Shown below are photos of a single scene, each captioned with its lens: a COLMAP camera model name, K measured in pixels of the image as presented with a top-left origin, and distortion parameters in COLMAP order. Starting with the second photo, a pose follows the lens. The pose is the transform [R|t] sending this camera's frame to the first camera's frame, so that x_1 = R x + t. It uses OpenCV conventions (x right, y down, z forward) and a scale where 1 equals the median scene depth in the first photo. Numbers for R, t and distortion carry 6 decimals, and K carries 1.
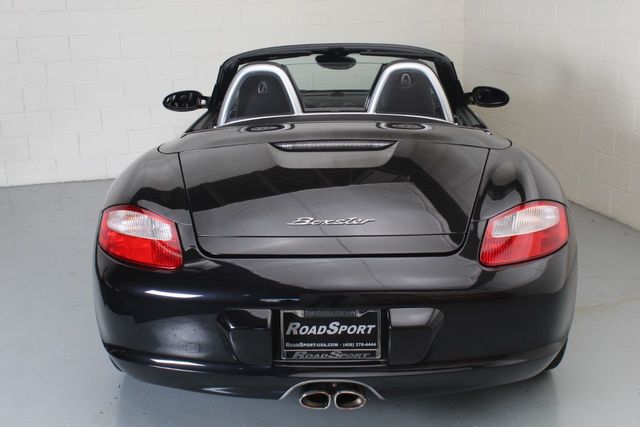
lens RADIAL K [[834.7, 0, 320.0], [0, 834.7, 213.5], [0, 0, 1]] dist [-0.025256, 0.012288]
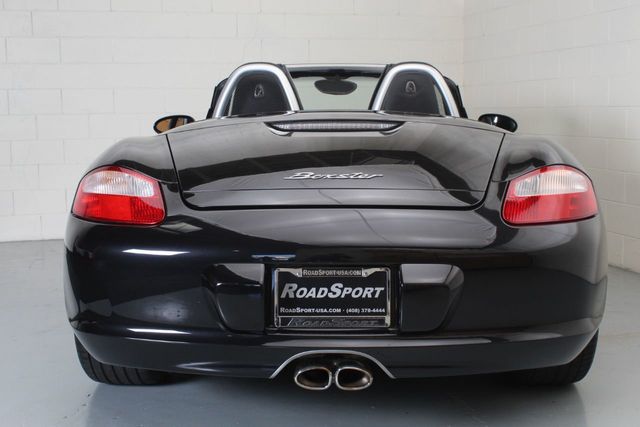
lens RADIAL K [[834.7, 0, 320.0], [0, 834.7, 213.5], [0, 0, 1]] dist [-0.025256, 0.012288]
pose [[0.999865, 0.014613, 0.007456, -0.007713], [-0.013418, 0.989949, -0.140788, 0.177091], [-0.009439, 0.140669, 0.990012, 0.129020]]
